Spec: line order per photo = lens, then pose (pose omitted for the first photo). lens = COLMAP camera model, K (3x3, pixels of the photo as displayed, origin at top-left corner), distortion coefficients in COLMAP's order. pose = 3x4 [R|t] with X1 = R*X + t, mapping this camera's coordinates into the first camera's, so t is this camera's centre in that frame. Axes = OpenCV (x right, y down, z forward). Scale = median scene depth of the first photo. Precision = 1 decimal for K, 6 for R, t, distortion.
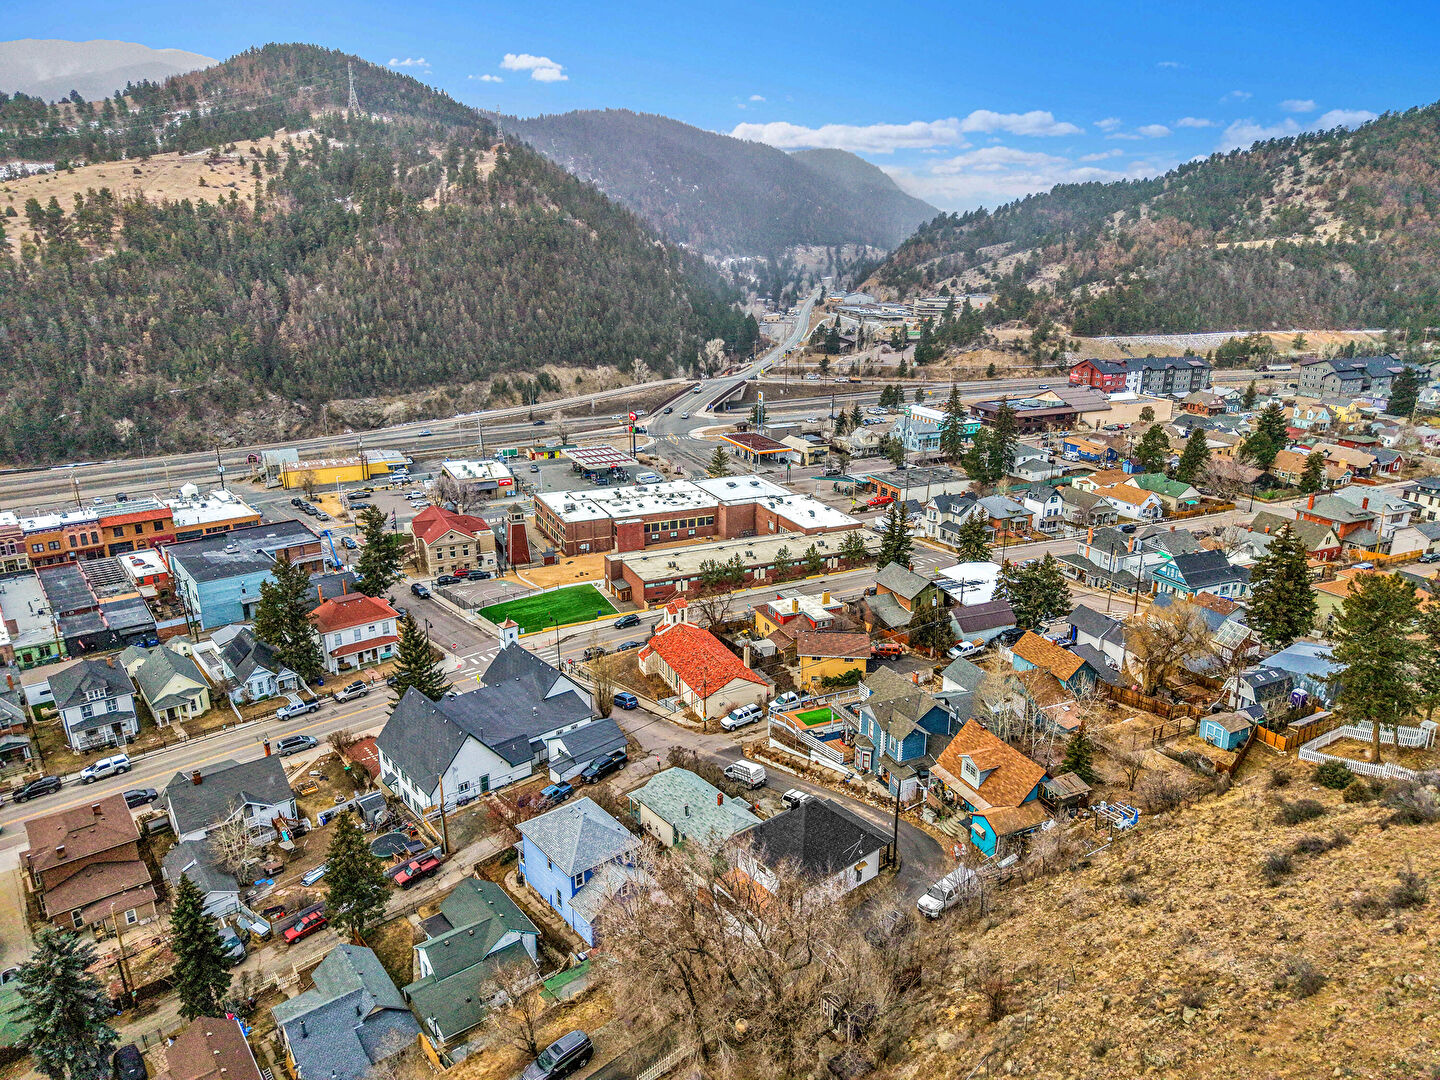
lens RADIAL K [[961.2, 0, 722.8], [0, 961.2, 536.8], [0, 0, 1]] dist [0.020663, -0.019460]
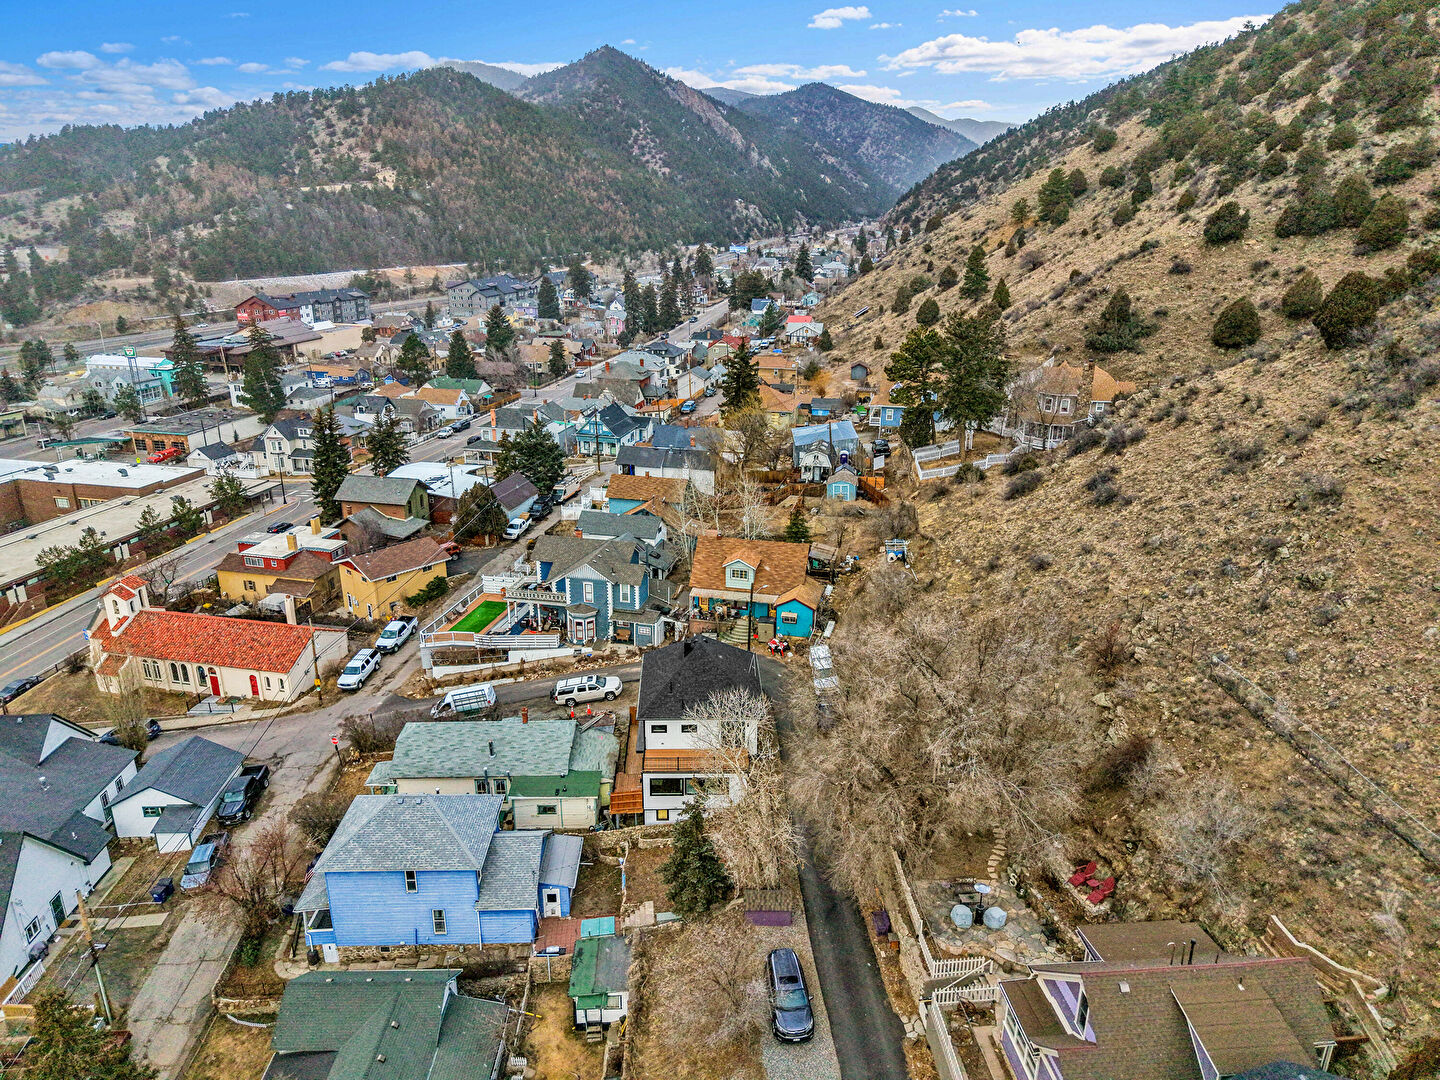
lens RADIAL K [[961.2, 0, 734.1], [0, 961.2, 532.2], [0, 0, 1]] dist [0.020663, -0.019460]
pose [[0.617988, -0.255499, 0.743513, -0.186149], [0.230314, 0.963064, 0.139514, 0.024886], [-0.751695, 0.085024, 0.654007, 0.147556]]
